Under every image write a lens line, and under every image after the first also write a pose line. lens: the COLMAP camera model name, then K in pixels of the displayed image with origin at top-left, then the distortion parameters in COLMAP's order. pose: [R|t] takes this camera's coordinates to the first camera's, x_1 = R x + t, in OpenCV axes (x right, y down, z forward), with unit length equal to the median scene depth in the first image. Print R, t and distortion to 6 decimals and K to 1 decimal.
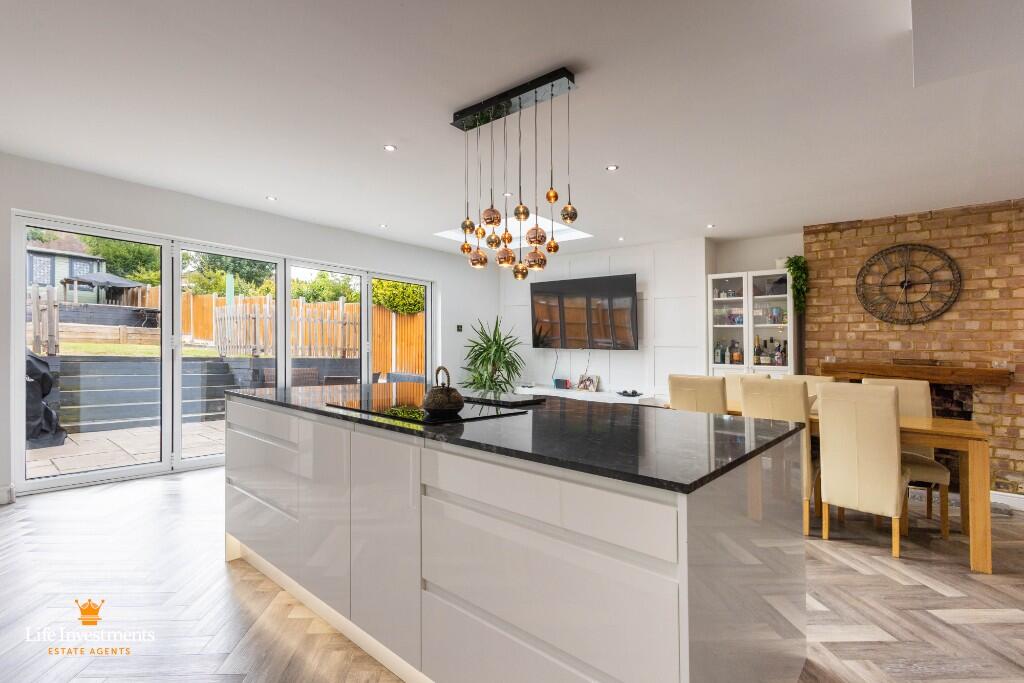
lens RADIAL K [[474.6, 0, 511.4], [0, 474.6, 345.2], [0, 0, 1]] dist [0.009734, -0.000017]
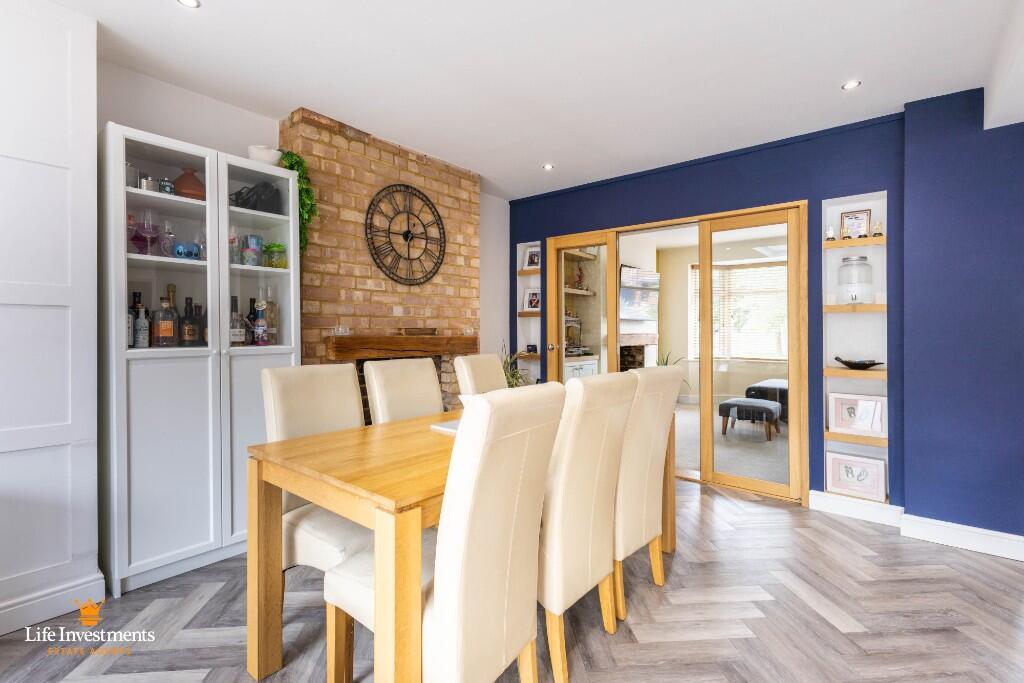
lens RADIAL K [[474.6, 0, 500.8], [0, 474.6, 315.0], [0, 0, 1]] dist [0.009734, -0.000017]
pose [[-0.009401, 0.008244, 0.999922, 0.022991], [-0.012991, 0.999881, -0.008366, 0.011644], [-0.999871, -0.013069, -0.009293, 0.836468]]
